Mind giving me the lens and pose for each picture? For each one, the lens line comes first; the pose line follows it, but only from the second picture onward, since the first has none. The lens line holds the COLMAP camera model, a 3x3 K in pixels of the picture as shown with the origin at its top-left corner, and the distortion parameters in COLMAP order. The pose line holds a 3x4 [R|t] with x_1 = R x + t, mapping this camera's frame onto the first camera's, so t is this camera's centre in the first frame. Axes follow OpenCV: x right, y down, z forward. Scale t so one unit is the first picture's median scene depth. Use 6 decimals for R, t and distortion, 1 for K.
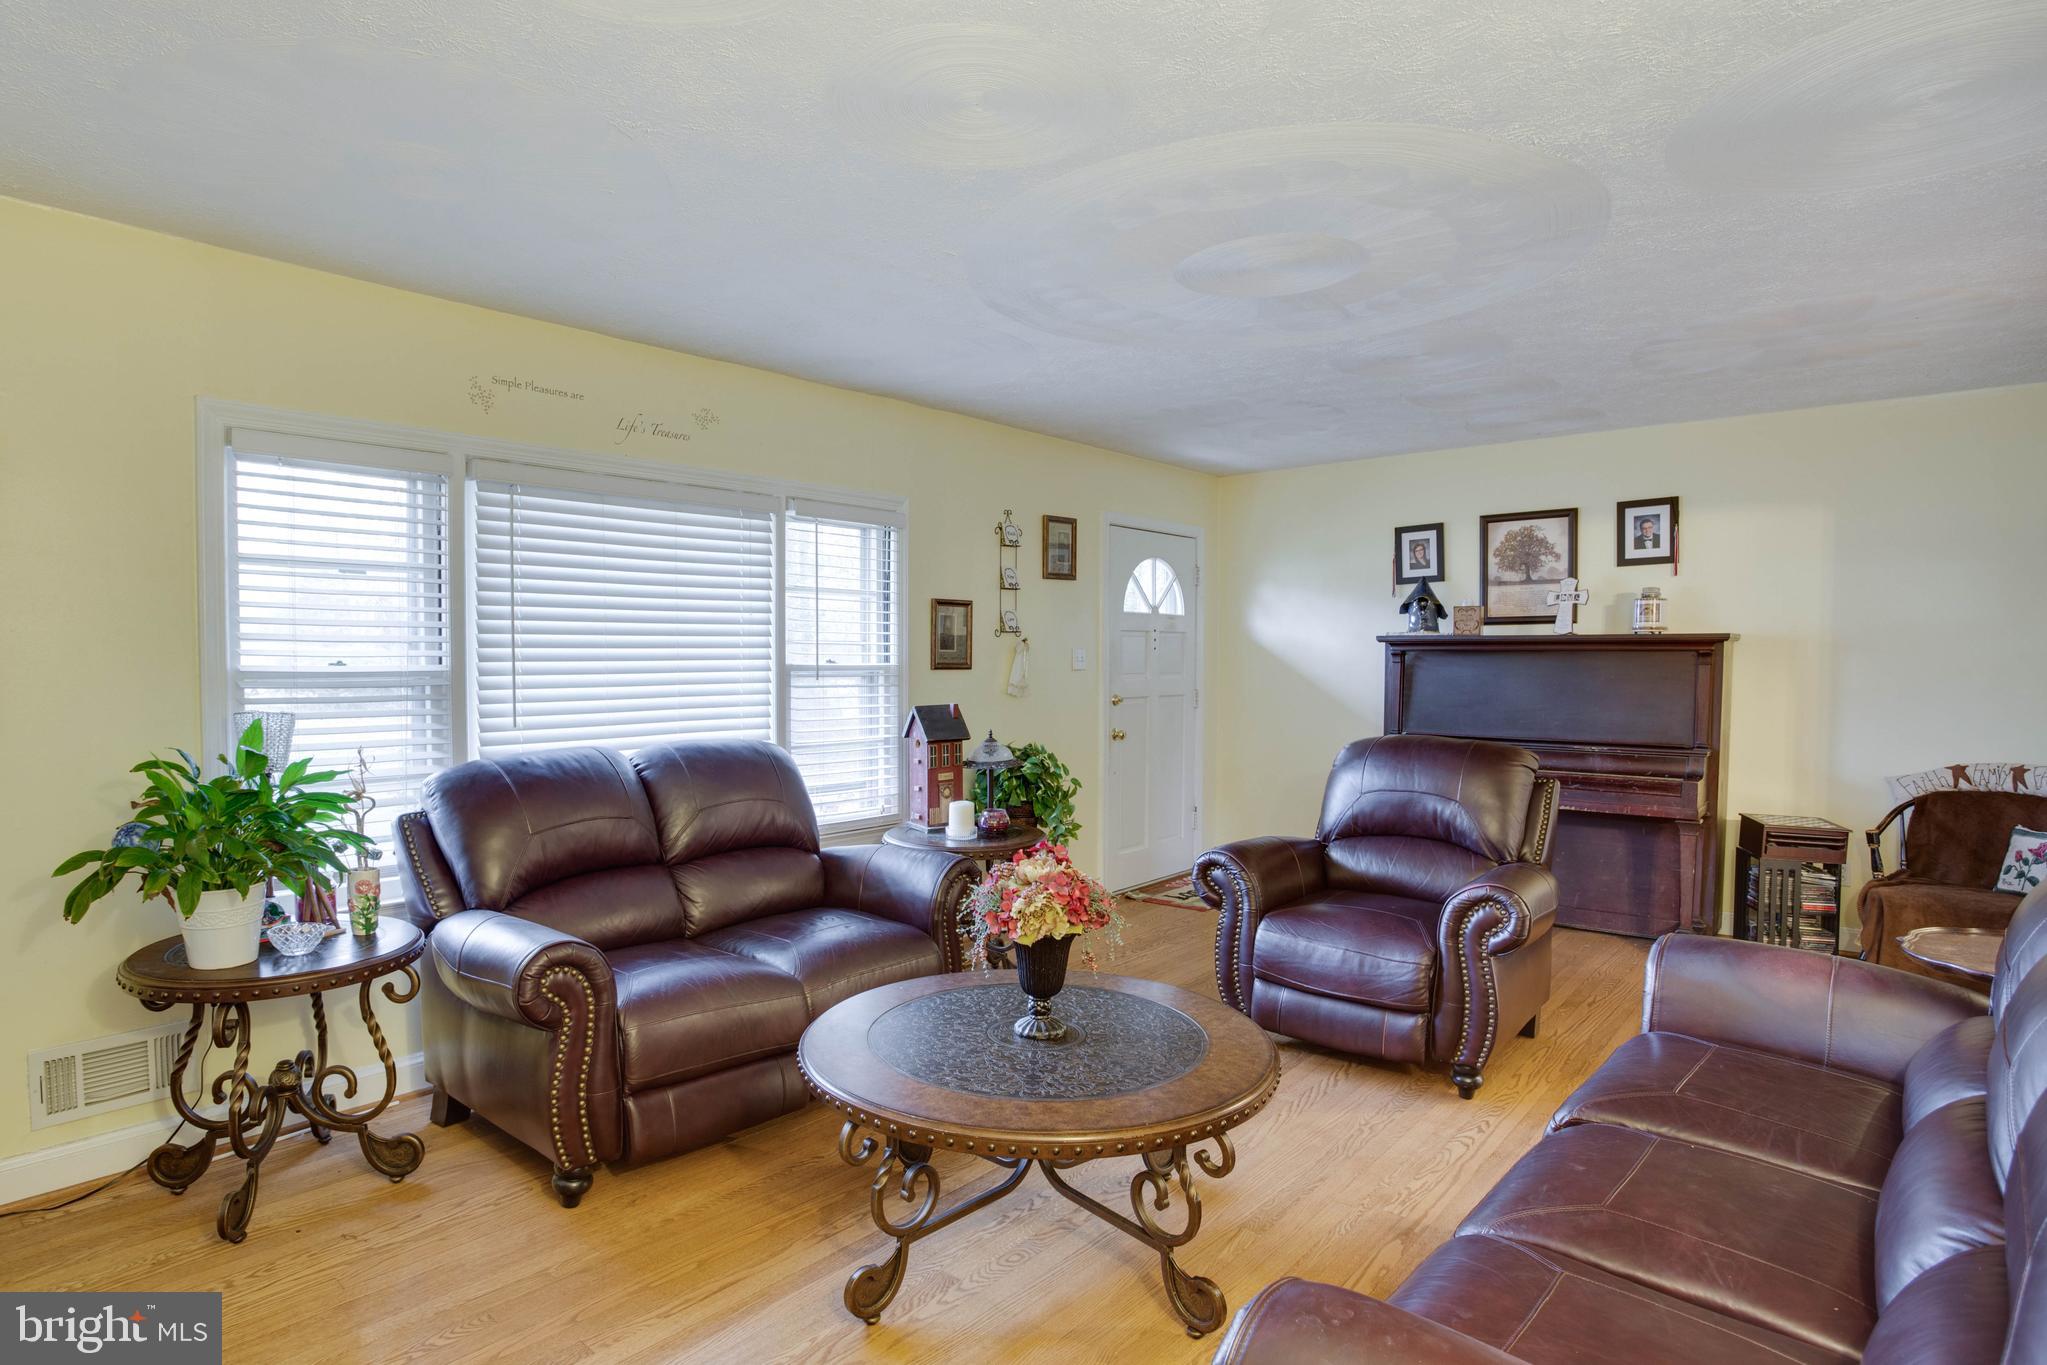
lens RADIAL K [[1136.2, 0, 1019.1], [0, 1136.2, 686.0], [0, 0, 1]] dist [-0.001219, 0.000042]
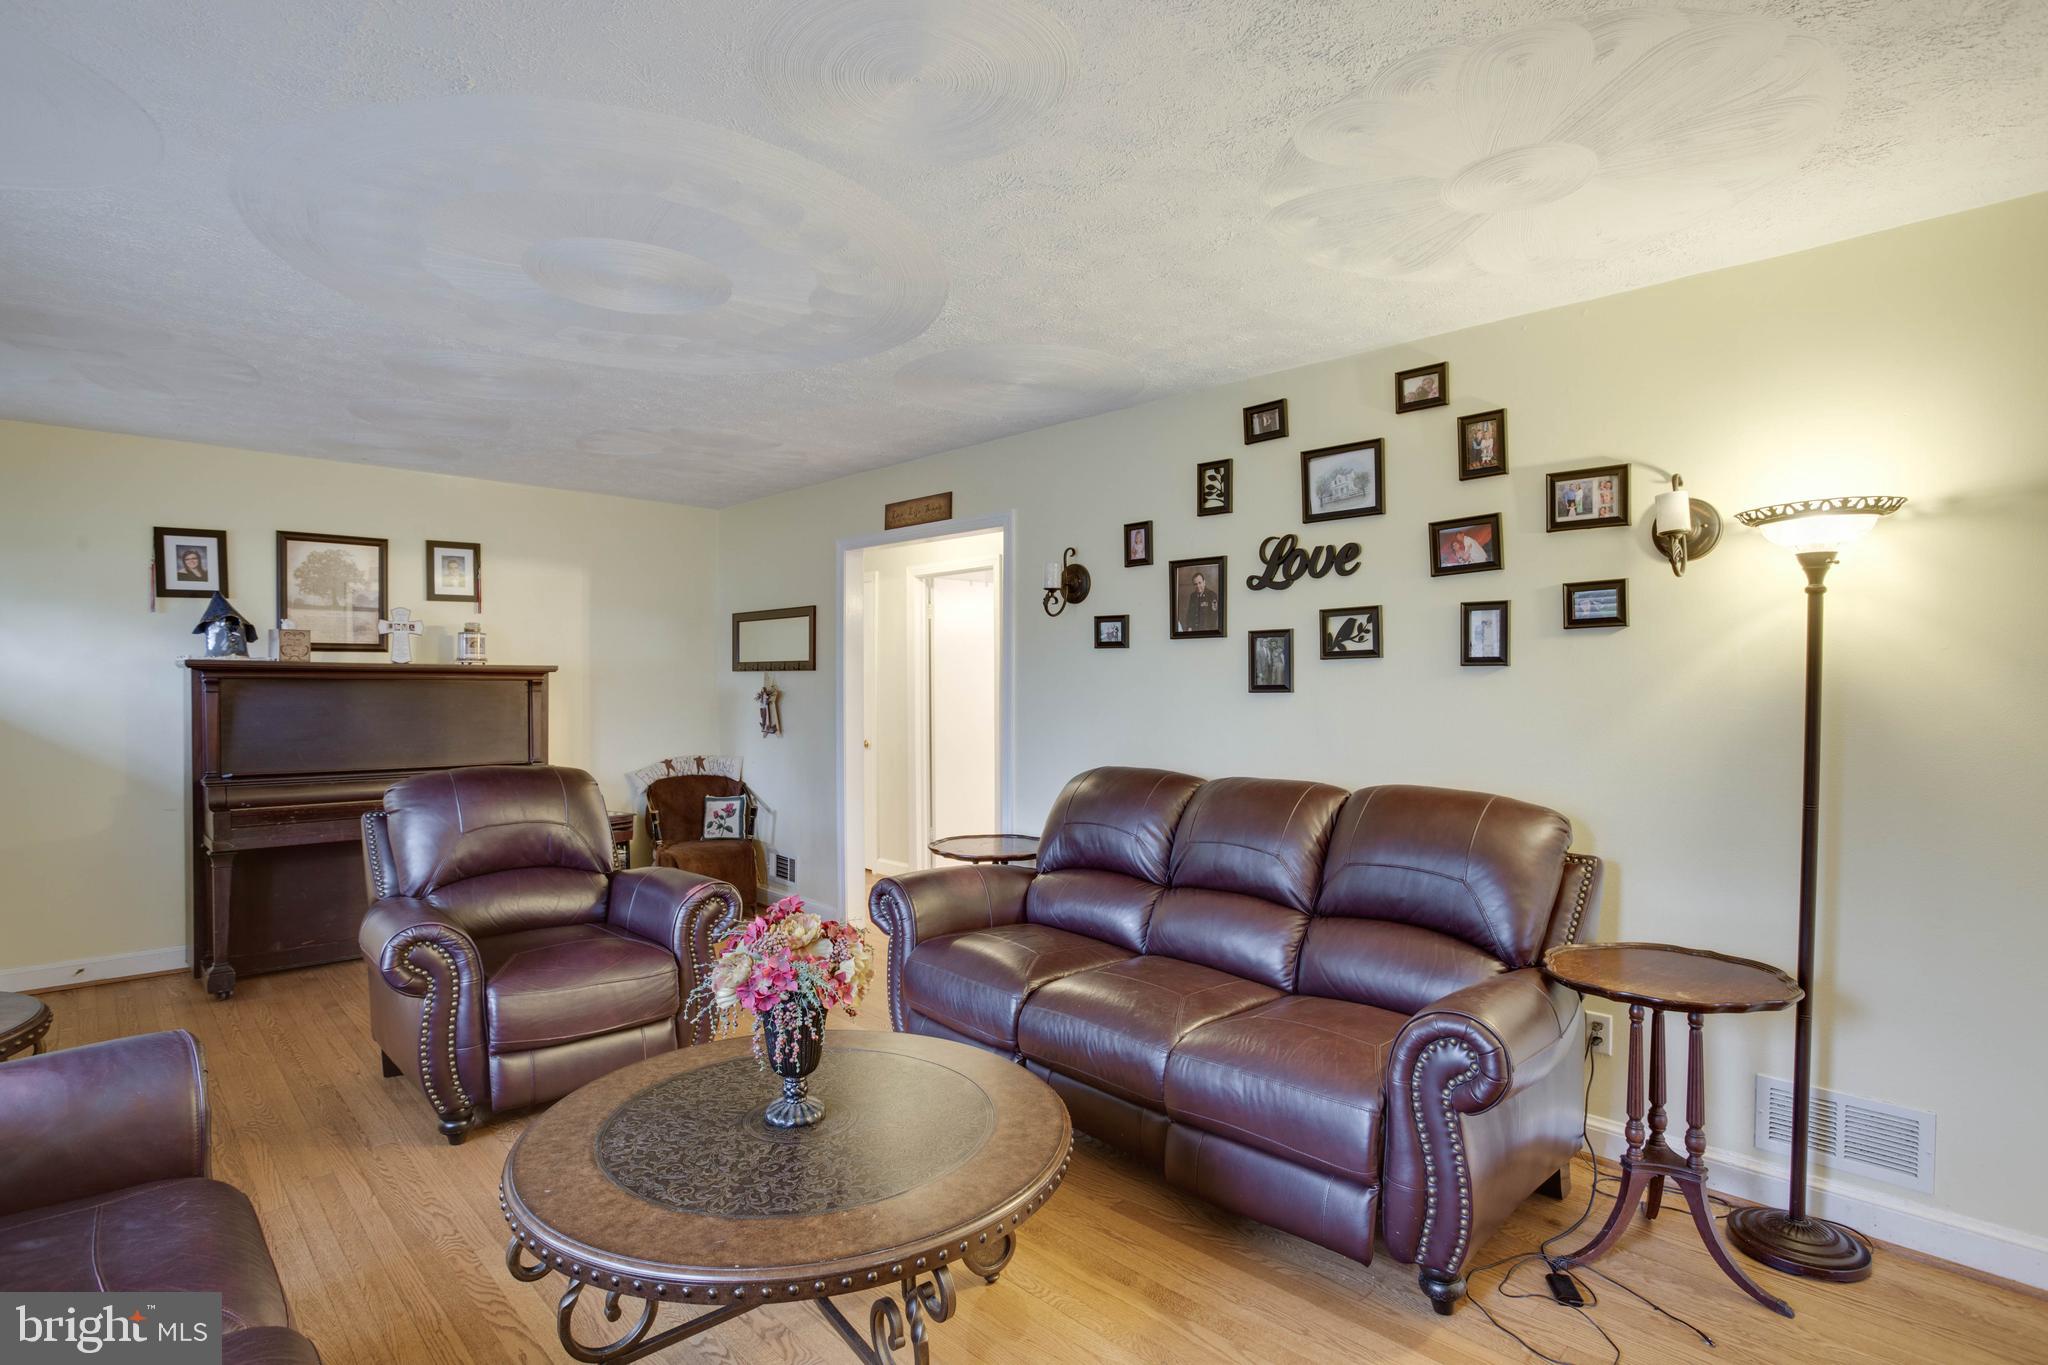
lens RADIAL K [[1019.9, 0, 1020.8], [0, 1019.9, 689.2], [0, 0, 1]] dist [-0.048332, 0.015792]
pose [[0.091877, -0.004216, 0.995761, -0.353830], [0.025987, 0.999661, 0.001835, -0.009382], [-0.995431, 0.025708, 0.091955, 0.358307]]
